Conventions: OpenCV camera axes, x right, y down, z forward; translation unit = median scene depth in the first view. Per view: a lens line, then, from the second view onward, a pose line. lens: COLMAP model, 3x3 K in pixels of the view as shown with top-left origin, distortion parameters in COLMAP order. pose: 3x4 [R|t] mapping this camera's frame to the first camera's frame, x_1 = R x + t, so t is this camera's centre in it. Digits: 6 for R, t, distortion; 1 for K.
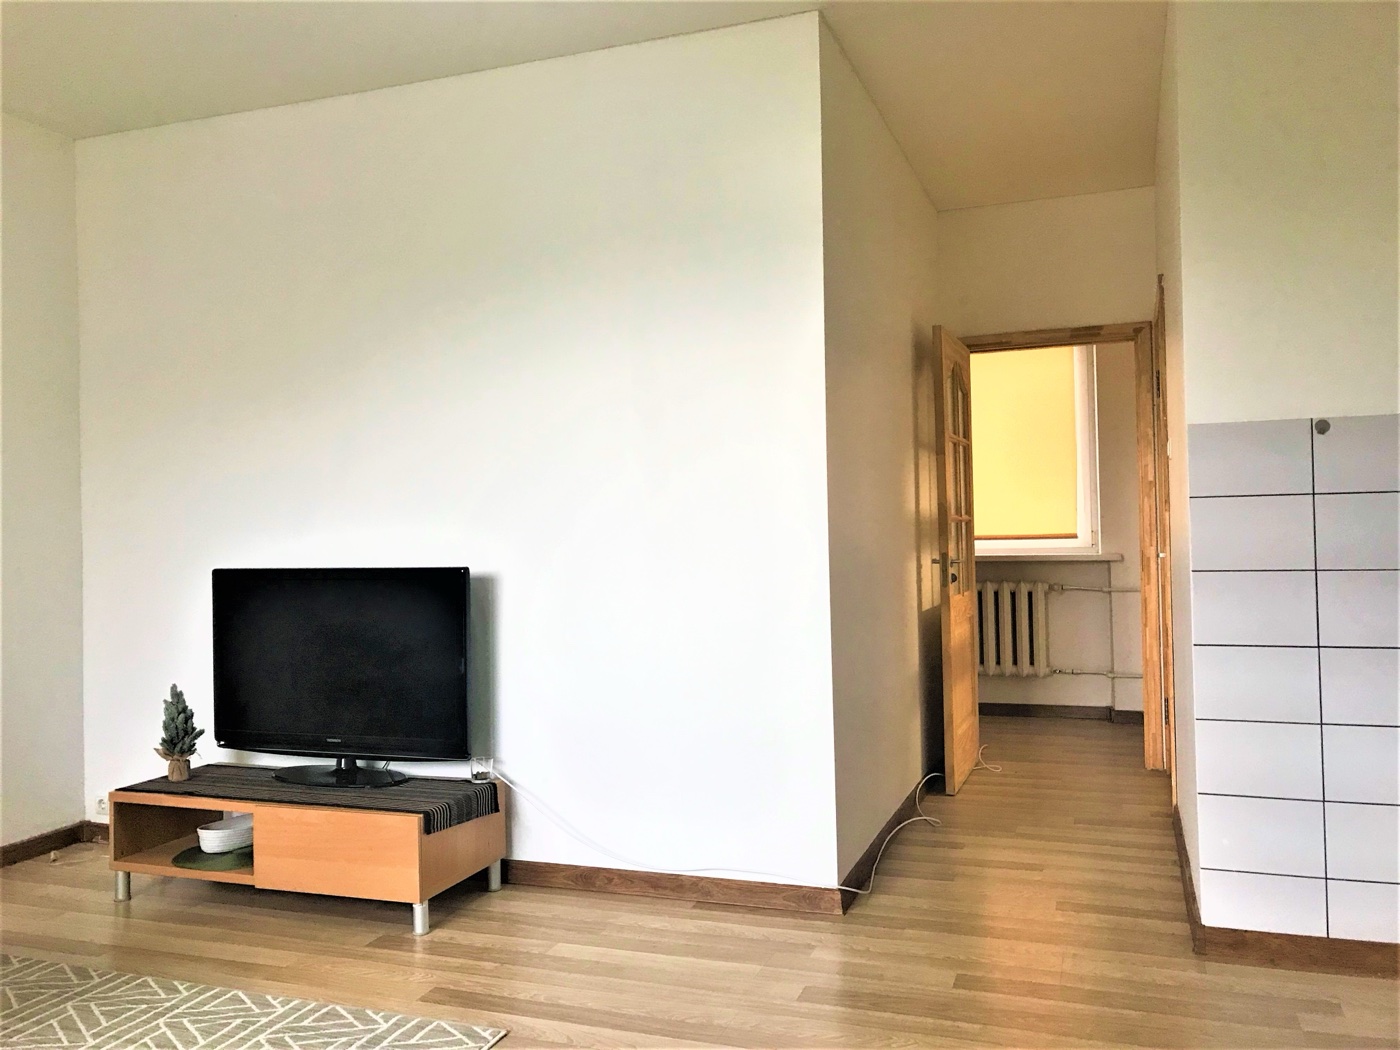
lens RADIAL K [[1142.4, 0, 689.8], [0, 1142.4, 527.1], [0, 0, 1]] dist [0.023095, 0.010909]
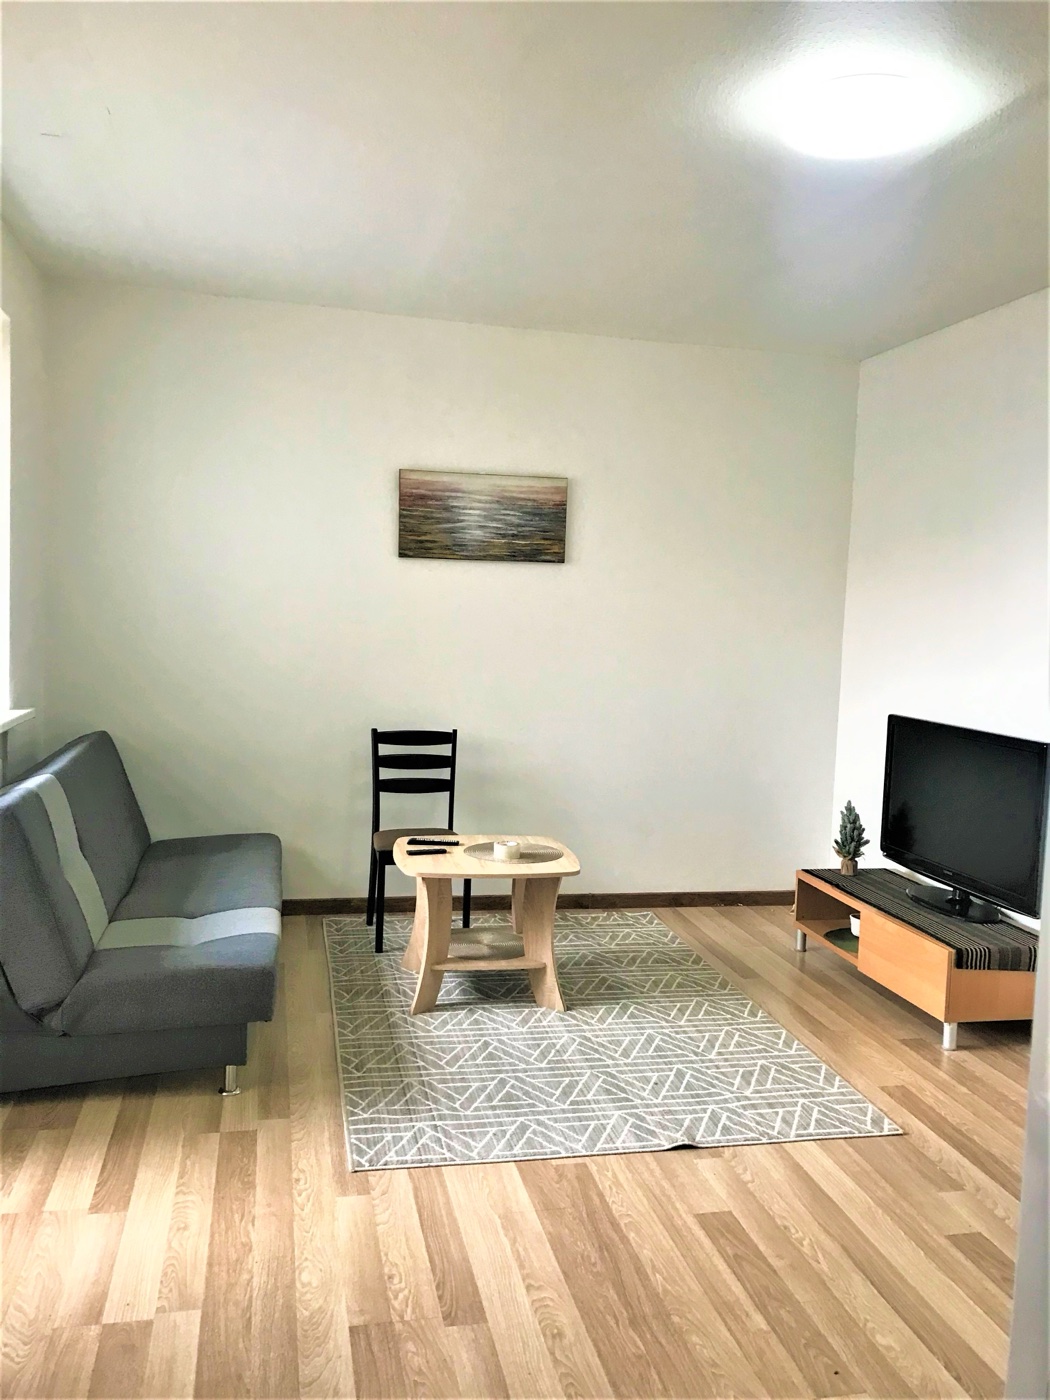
lens RADIAL K [[1142.4, 0, 530.9], [0, 1142.4, 689.3], [0, 0, 1]] dist [0.023095, 0.010909]
pose [[0.548007, 0.097919, -0.830723, 0.507319], [-0.047074, 0.995161, 0.086248, -0.100673], [0.835148, -0.008159, 0.549965, -0.001775]]
